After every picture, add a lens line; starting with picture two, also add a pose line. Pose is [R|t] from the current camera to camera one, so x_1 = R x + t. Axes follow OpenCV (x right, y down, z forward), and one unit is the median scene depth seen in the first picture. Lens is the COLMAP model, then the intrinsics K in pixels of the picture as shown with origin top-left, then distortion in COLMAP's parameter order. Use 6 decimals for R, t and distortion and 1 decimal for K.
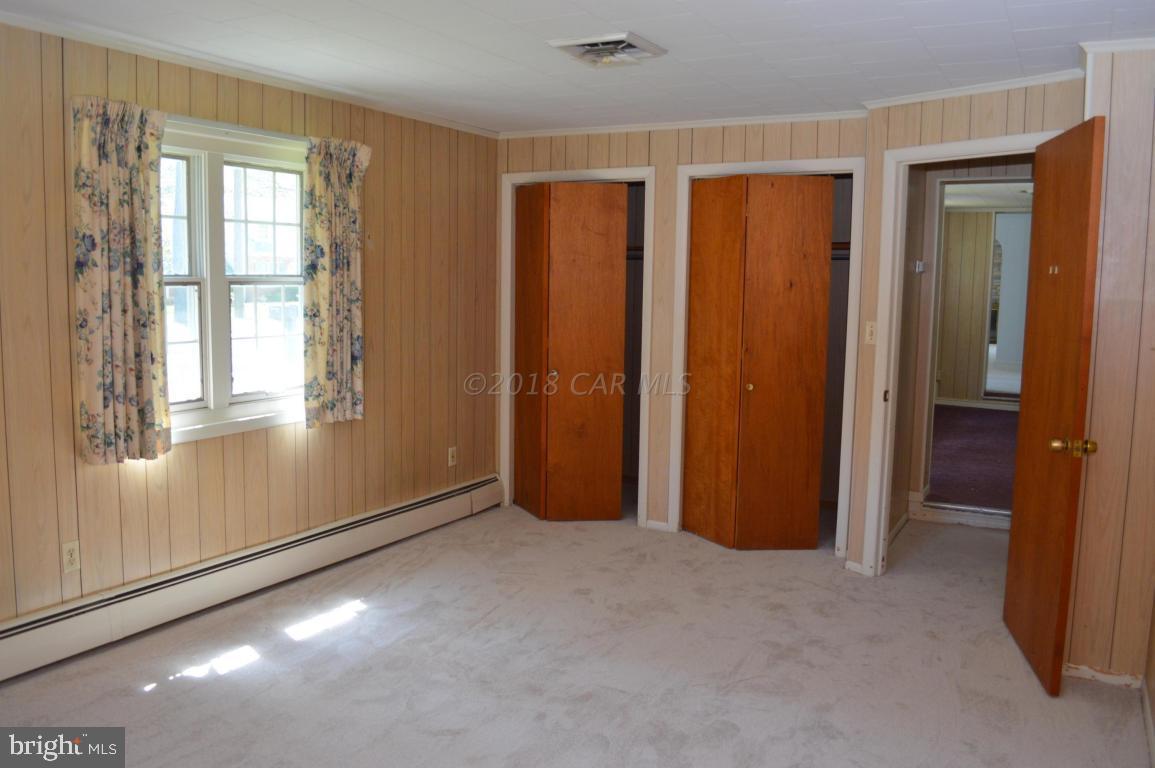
lens RADIAL K [[899.2, 0, 580.1], [0, 899.2, 384.5], [0, 0, 1]] dist [-0.101411, 0.018844]
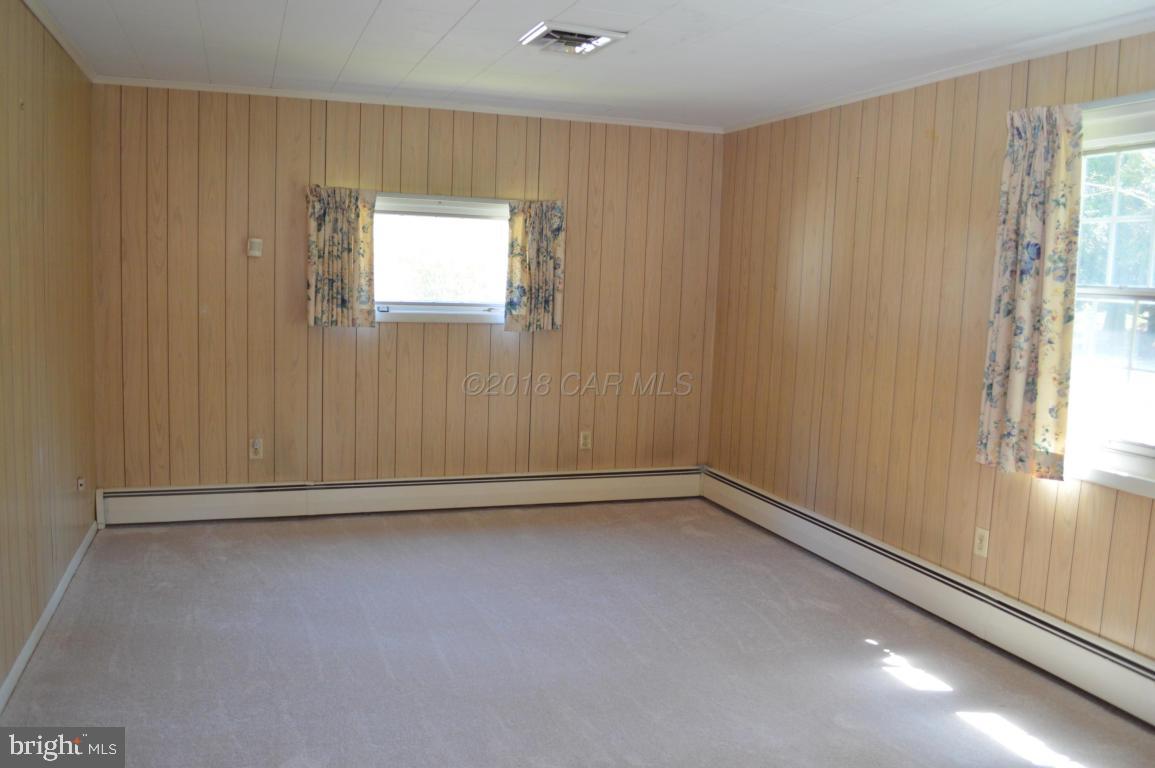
lens RADIAL K [[899.2, 0, 572.8], [0, 899.2, 387.6], [0, 0, 1]] dist [-0.101411, 0.018844]
pose [[-0.642099, 0.056317, -0.764551, 0.541019], [-0.140113, 0.971879, 0.189262, -0.118927], [0.753709, 0.228649, -0.616151, 1.191484]]
